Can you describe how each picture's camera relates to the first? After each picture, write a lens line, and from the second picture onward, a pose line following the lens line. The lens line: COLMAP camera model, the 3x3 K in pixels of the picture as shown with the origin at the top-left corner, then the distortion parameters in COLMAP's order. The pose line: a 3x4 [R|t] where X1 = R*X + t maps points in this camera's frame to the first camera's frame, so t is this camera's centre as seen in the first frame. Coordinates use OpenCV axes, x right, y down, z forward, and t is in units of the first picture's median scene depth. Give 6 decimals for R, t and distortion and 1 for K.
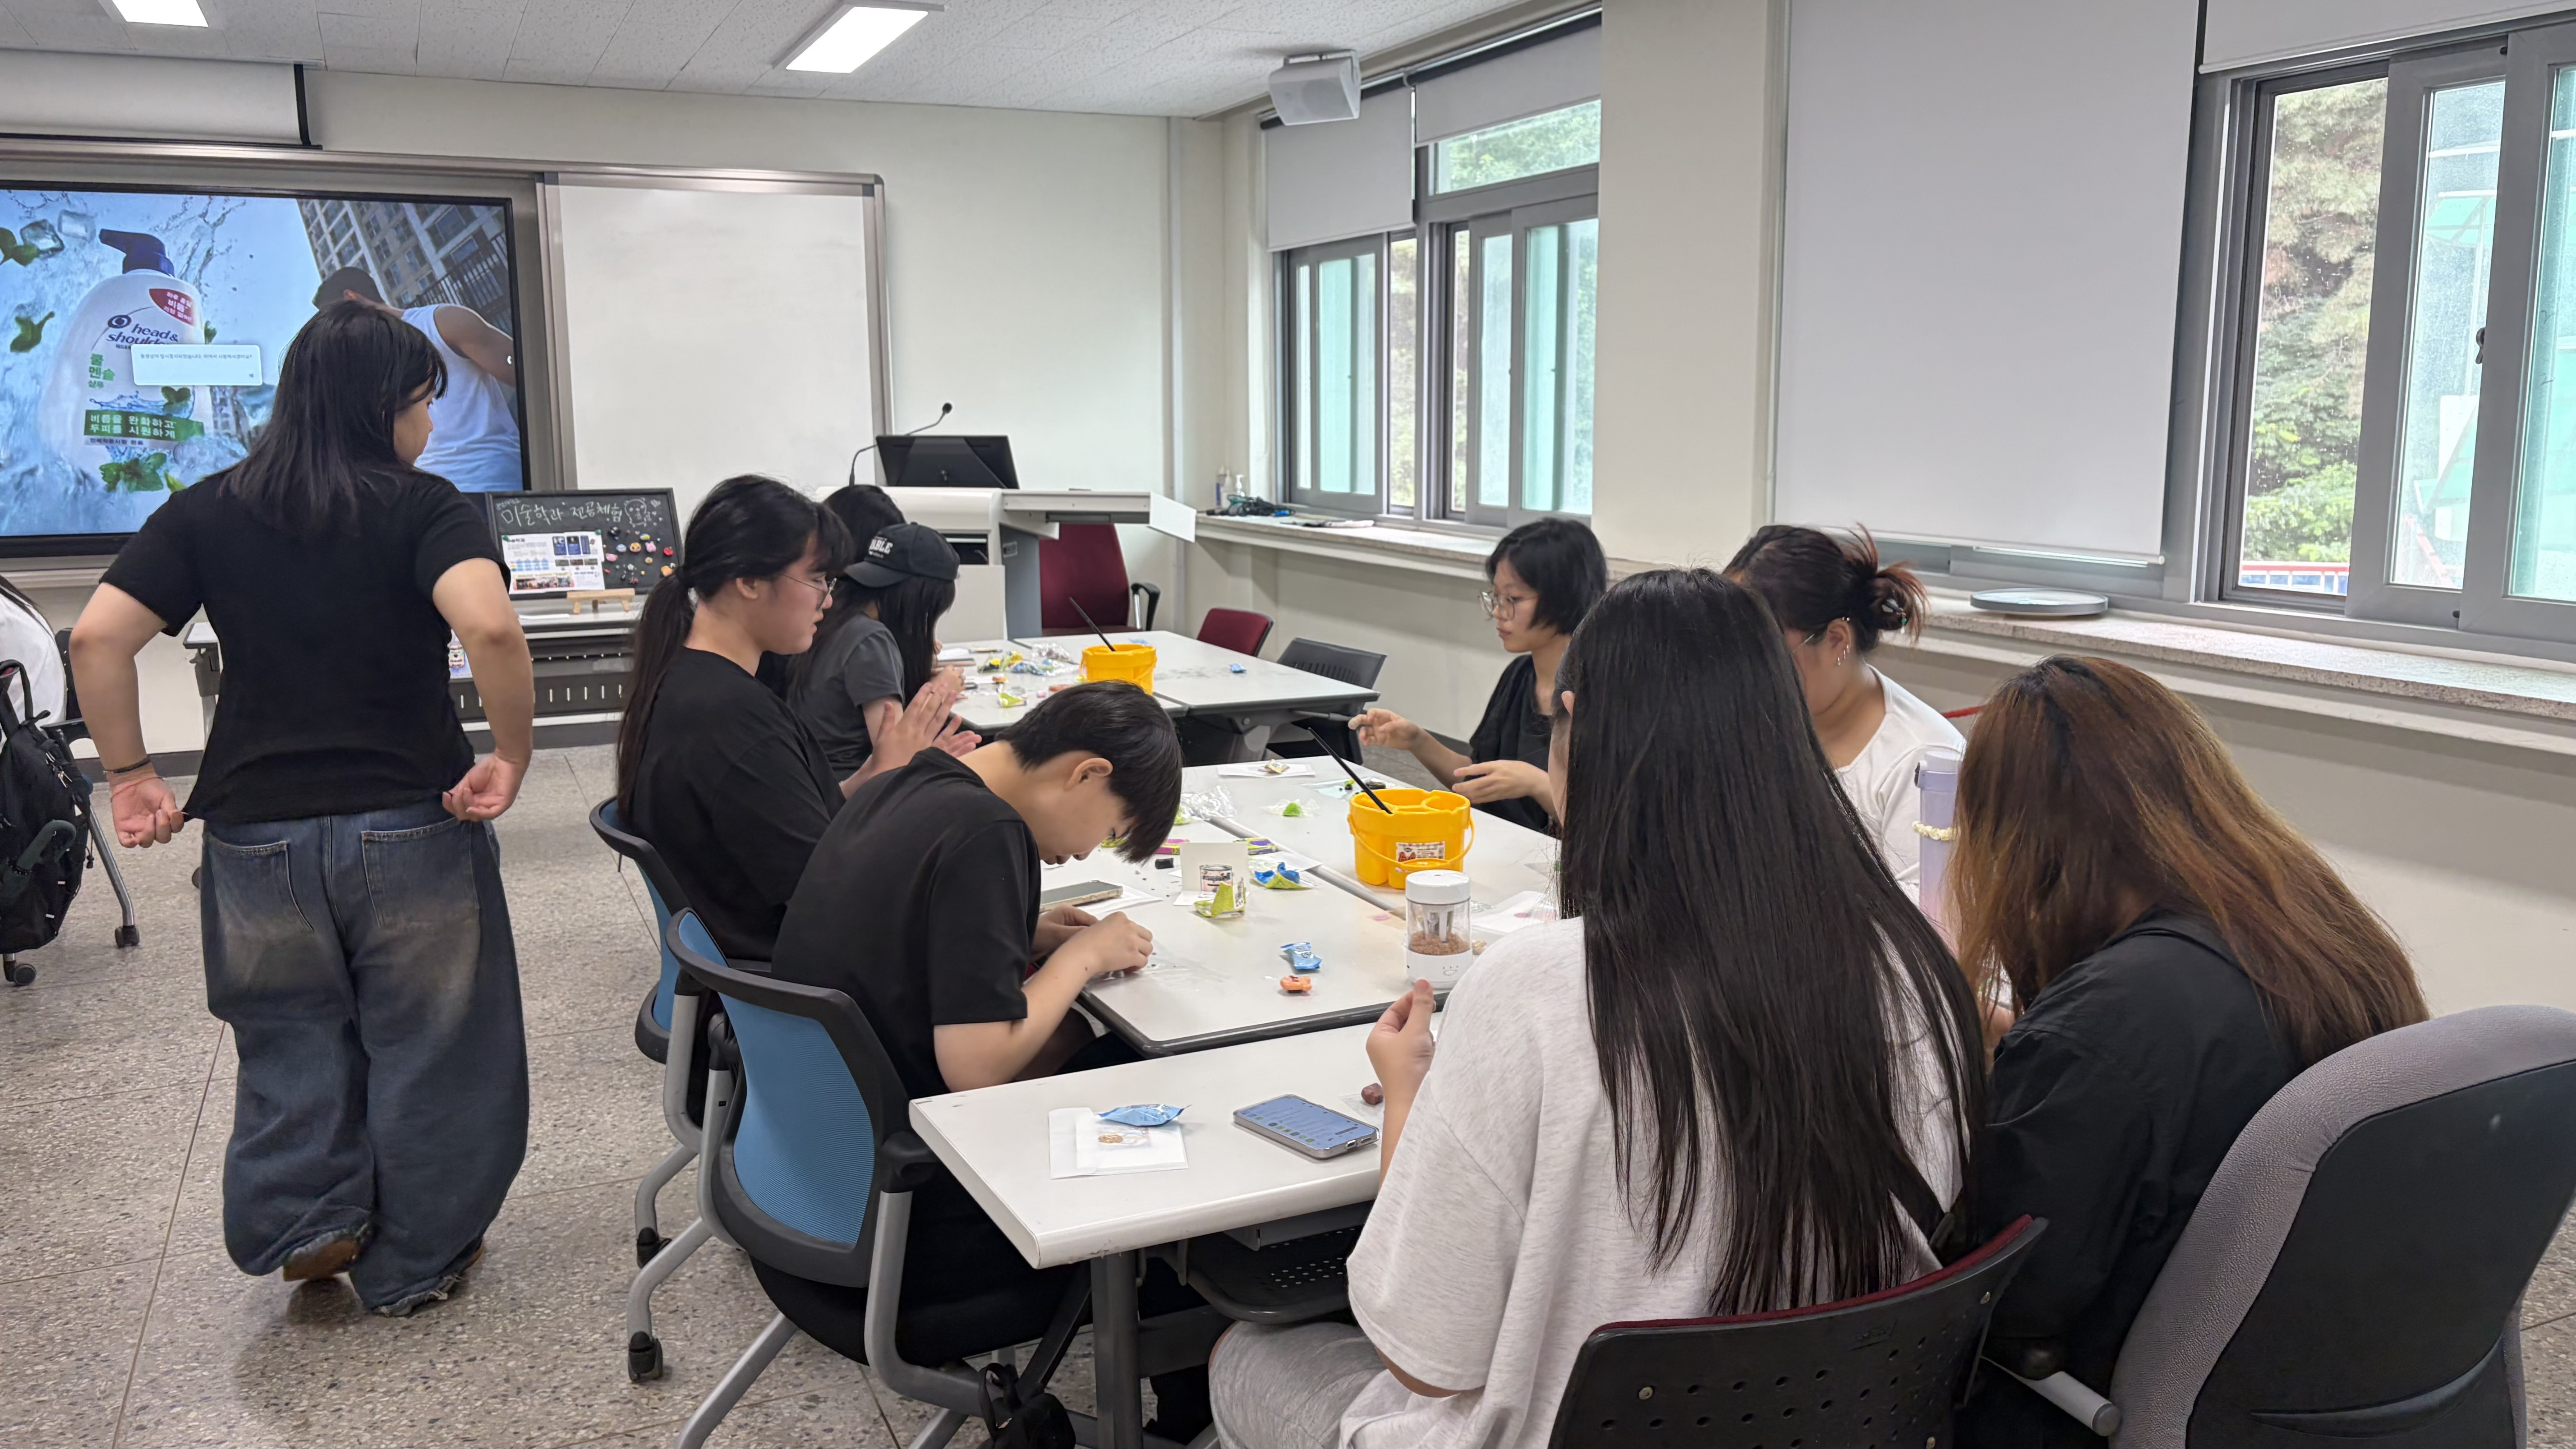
lens RADIAL K [[1960.7, 0, 1288.0], [0, 1960.7, 724.5], [0, 0, 1]] dist [-0.075352, -0.002886]
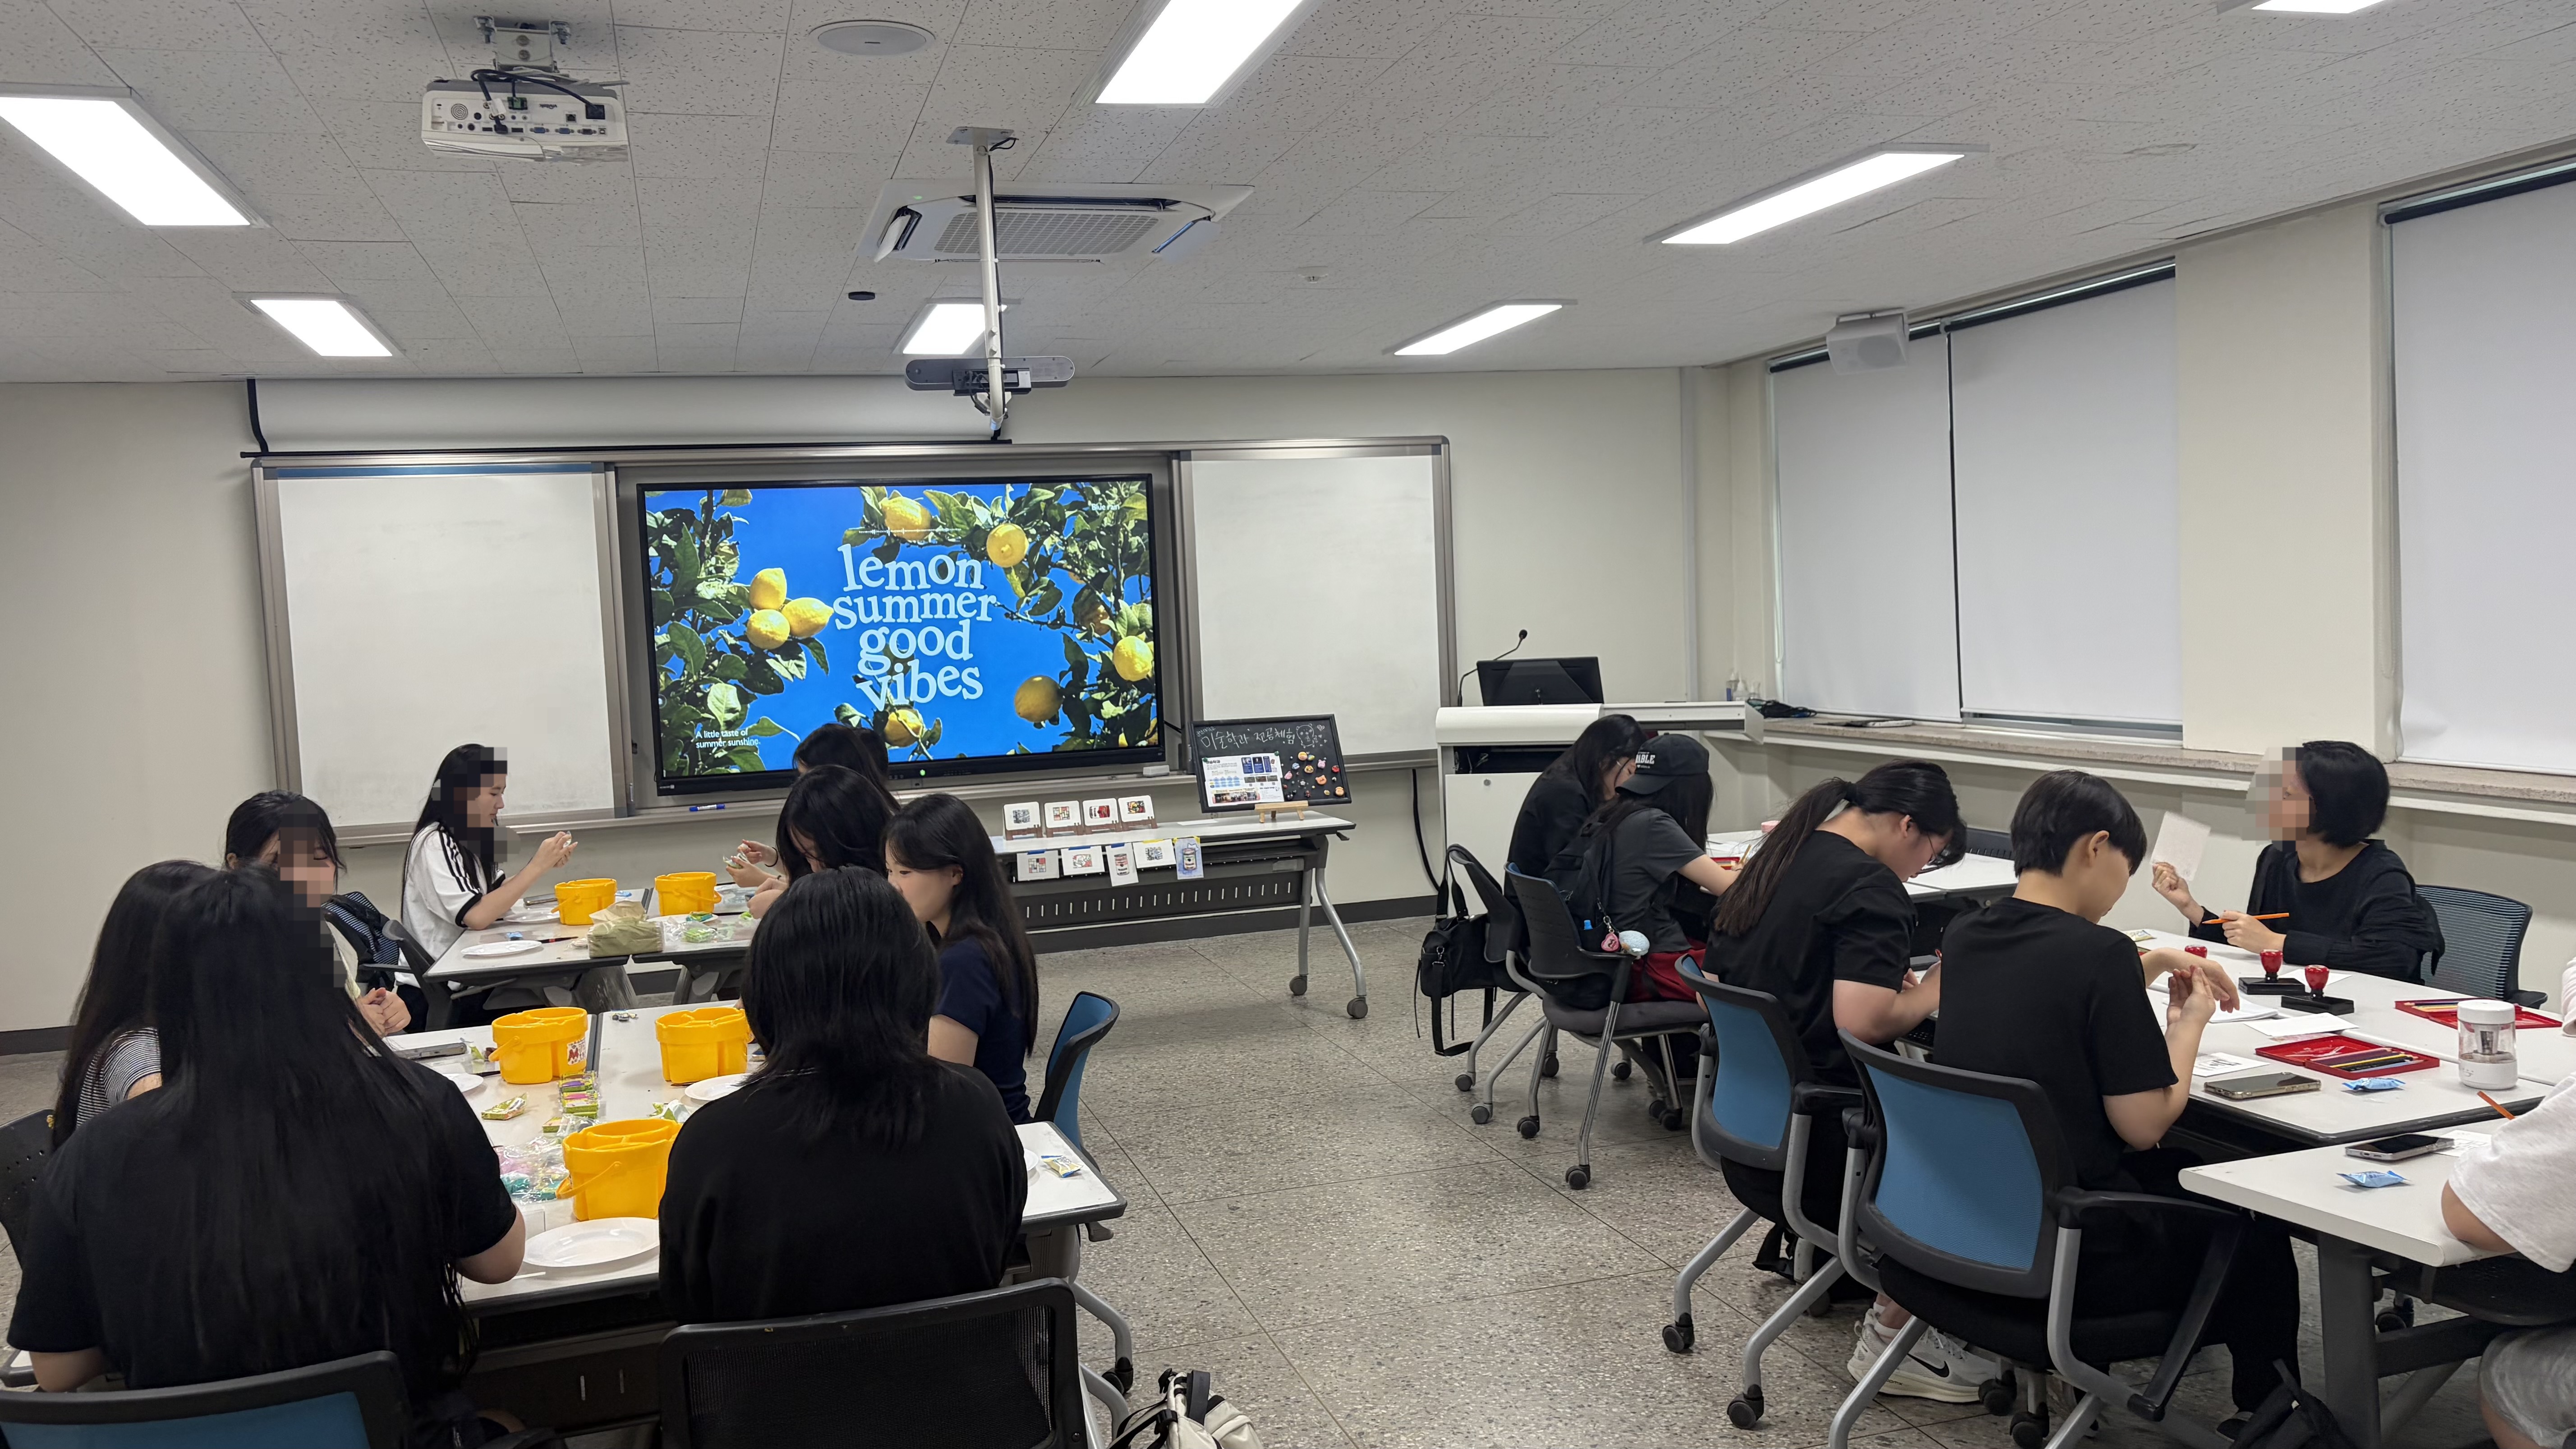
lens RADIAL K [[1905.2, 0, 1288.0], [0, 1905.2, 724.5], [0, 0, 1]] dist [0.001976, -0.003771]
pose [[0.985520, -0.038096, -0.165227, -0.140951], [0.020892, 0.994291, -0.104637, 0.004520], [0.168270, 0.099669, 0.980689, -0.124733]]
